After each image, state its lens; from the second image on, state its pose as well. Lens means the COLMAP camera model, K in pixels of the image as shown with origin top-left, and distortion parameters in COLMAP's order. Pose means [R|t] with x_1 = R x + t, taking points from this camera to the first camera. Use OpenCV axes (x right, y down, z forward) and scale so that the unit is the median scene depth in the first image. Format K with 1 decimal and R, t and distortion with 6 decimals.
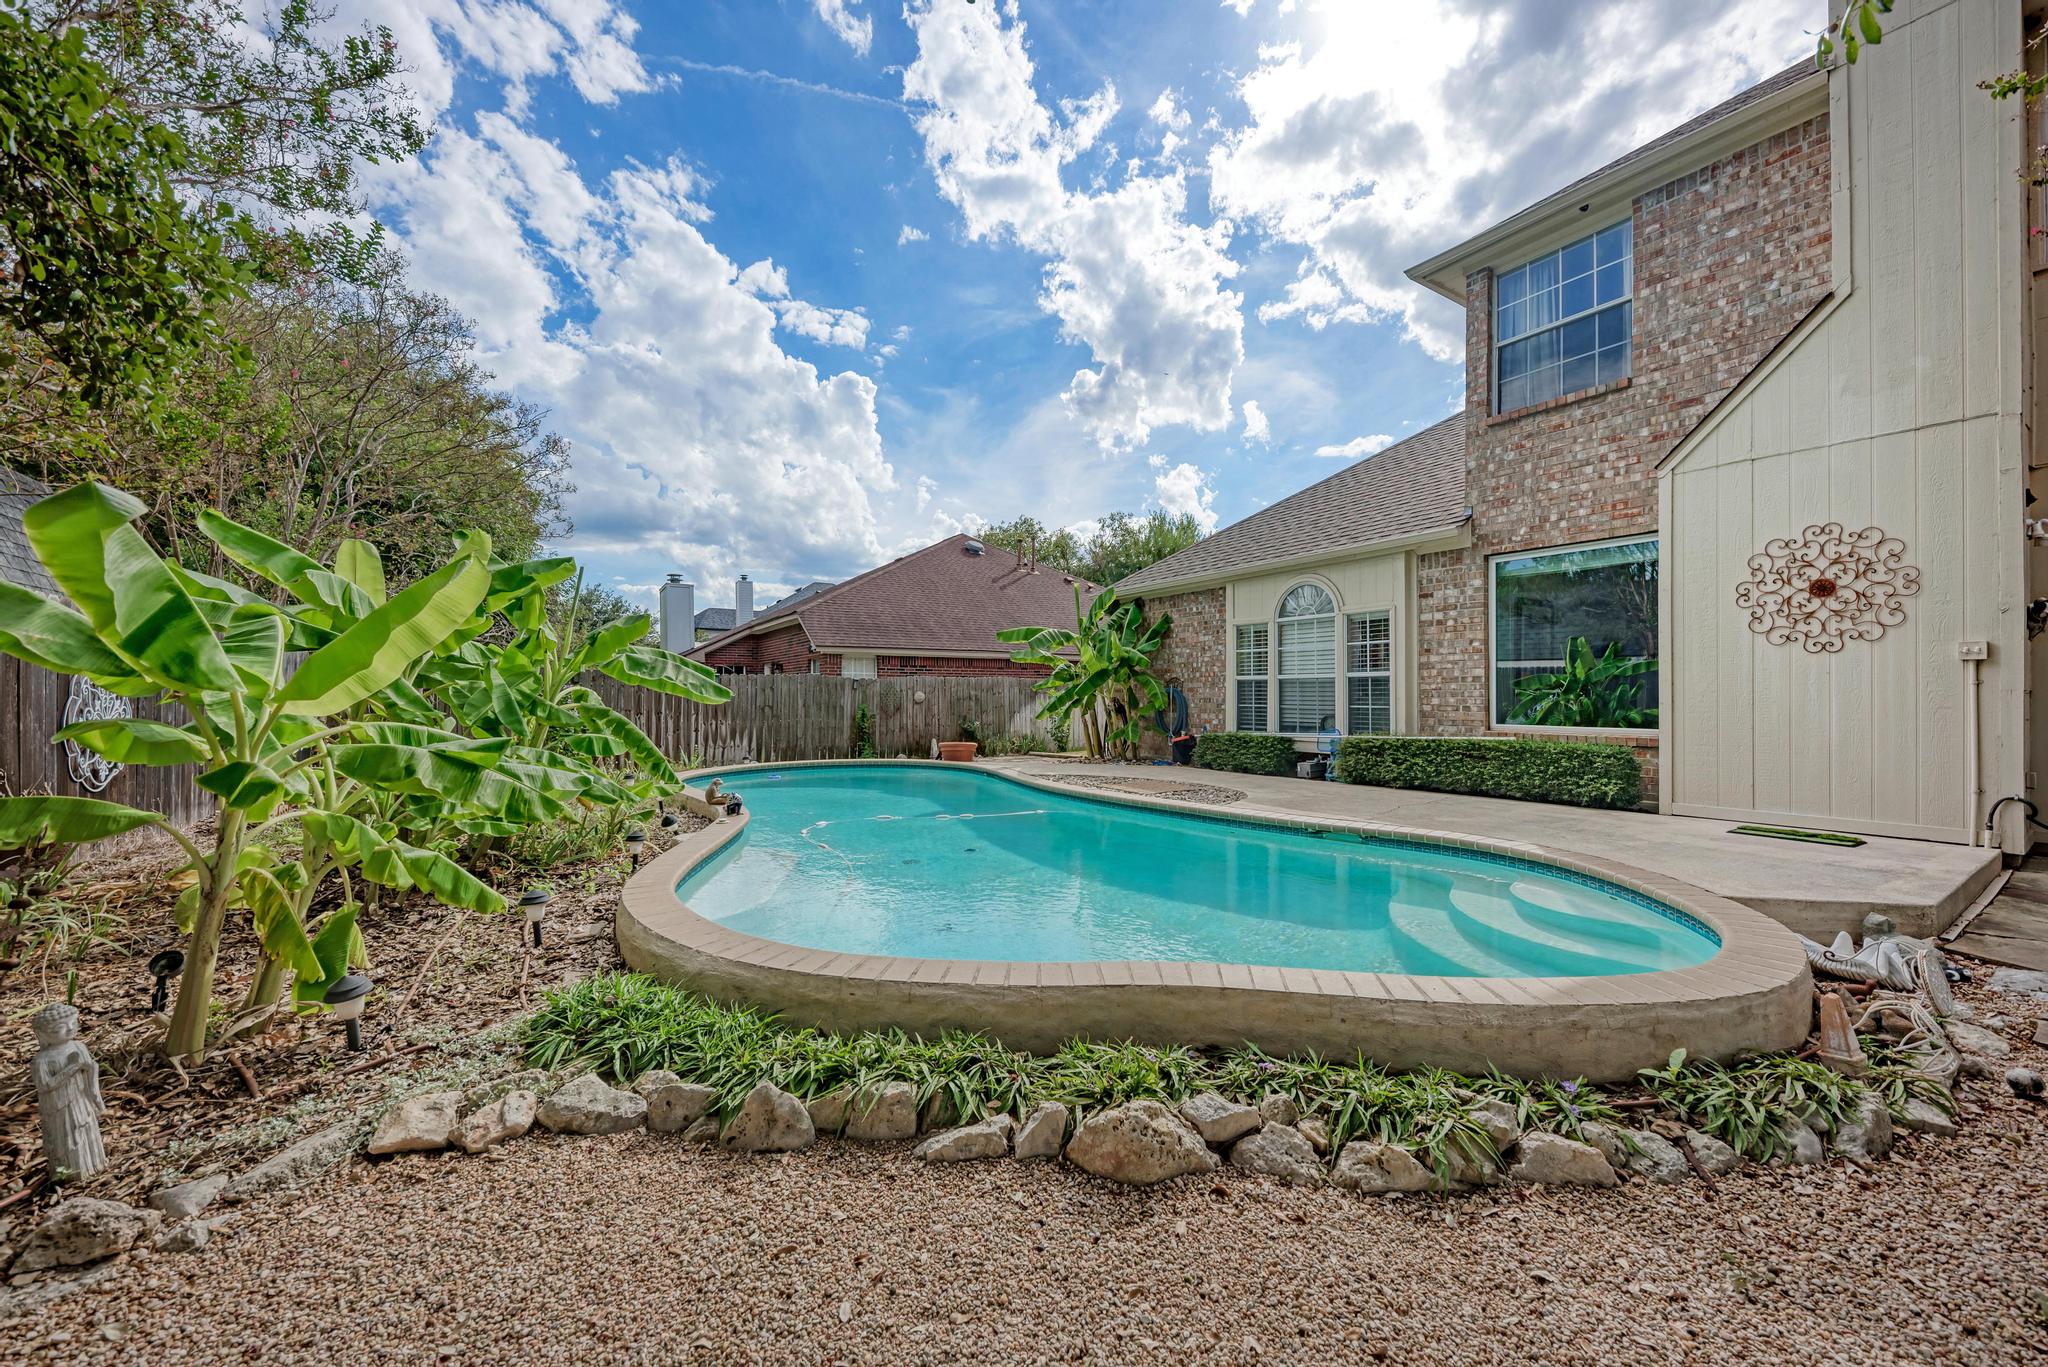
lens RADIAL K [[746.9, 0, 1024.2], [0, 746.9, 696.9], [0, 0, 1]] dist [0.011724, -0.006207]
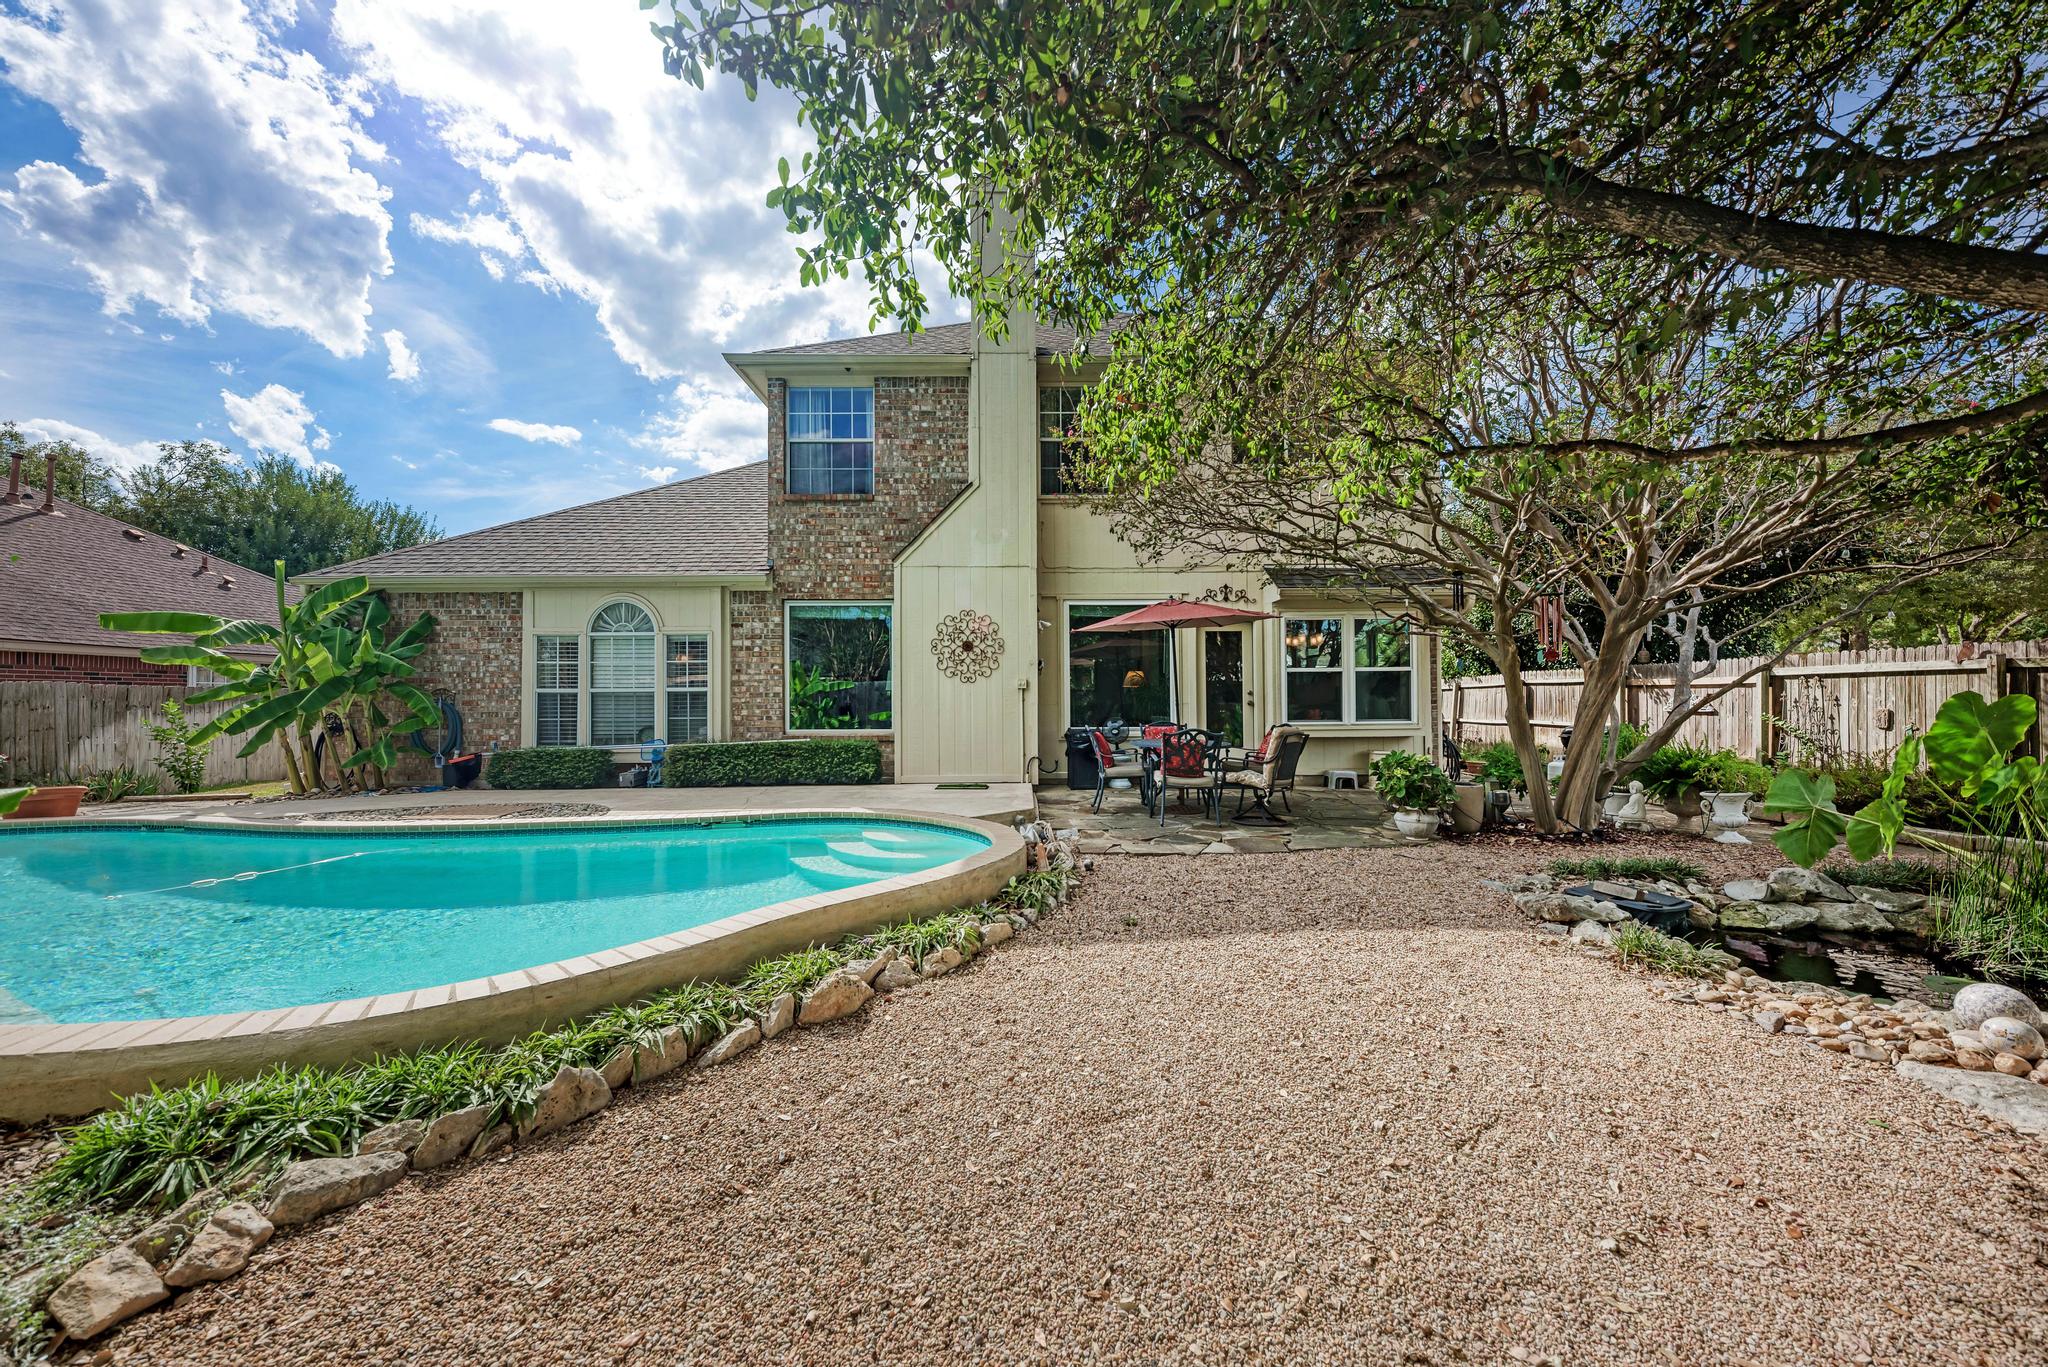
lens RADIAL K [[746.9, 0, 1024.2], [0, 746.9, 696.9], [0, 0, 1]] dist [0.011724, -0.006207]
pose [[0.544225, 0.003432, 0.838933, -0.237754], [0.007458, 0.999932, -0.008928, -0.005543], [-0.838906, 0.011116, 0.544162, -0.049750]]
